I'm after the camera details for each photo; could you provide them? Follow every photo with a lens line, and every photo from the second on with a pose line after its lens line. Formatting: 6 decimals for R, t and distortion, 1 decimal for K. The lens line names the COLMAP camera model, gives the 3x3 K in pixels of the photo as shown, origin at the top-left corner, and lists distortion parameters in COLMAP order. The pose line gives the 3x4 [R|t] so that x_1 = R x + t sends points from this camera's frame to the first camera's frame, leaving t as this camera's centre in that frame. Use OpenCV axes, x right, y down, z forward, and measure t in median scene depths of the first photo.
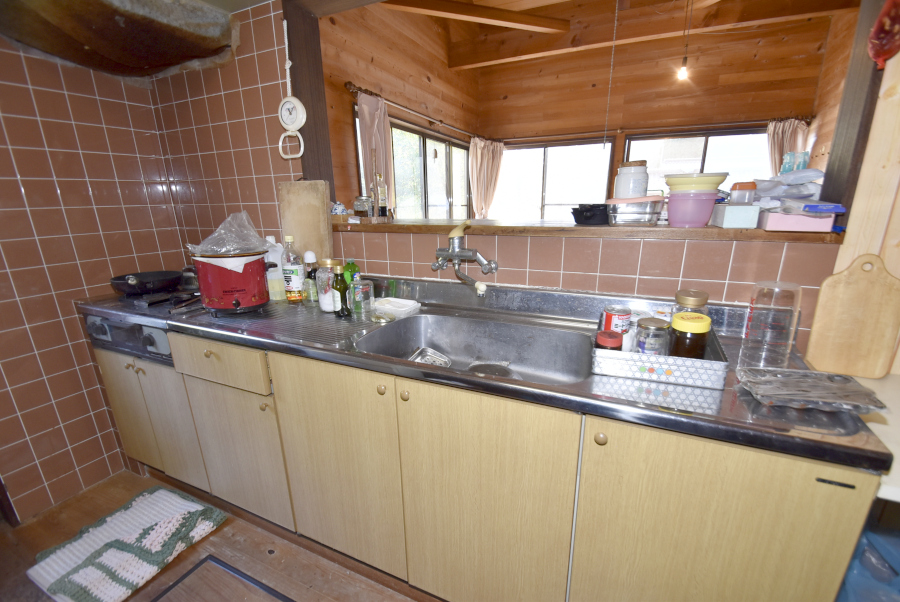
lens RADIAL K [[399.9, 0, 459.7], [0, 399.9, 331.4], [0, 0, 1]] dist [0.003093, -0.009603]
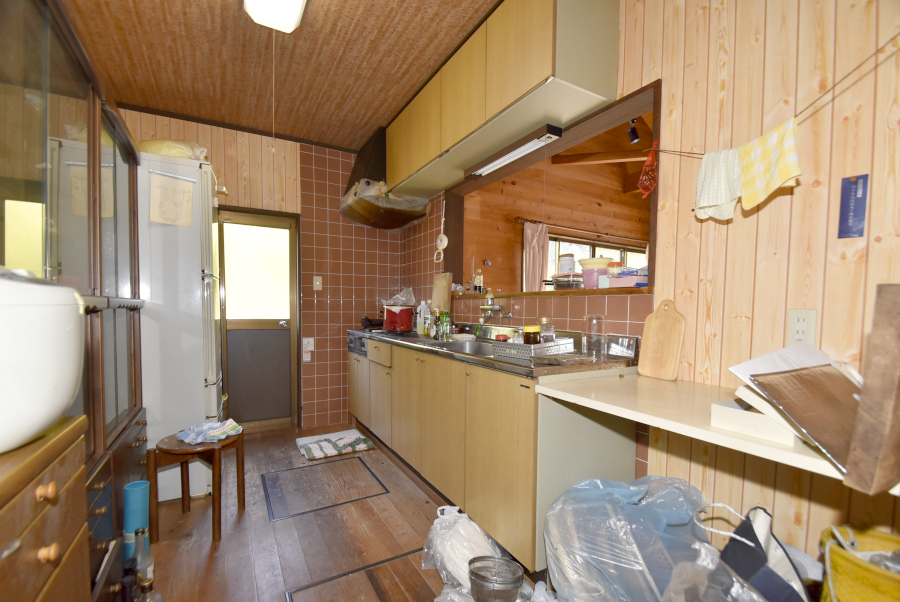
lens RADIAL K [[399.9, 0, 459.7], [0, 399.9, 331.4], [0, 0, 1]] dist [0.003093, -0.009603]
pose [[0.825173, 0.055283, -0.562168, 0.780340], [-0.194672, 0.962065, -0.191140, 0.243915], [0.530275, 0.267162, 0.804632, -0.426490]]
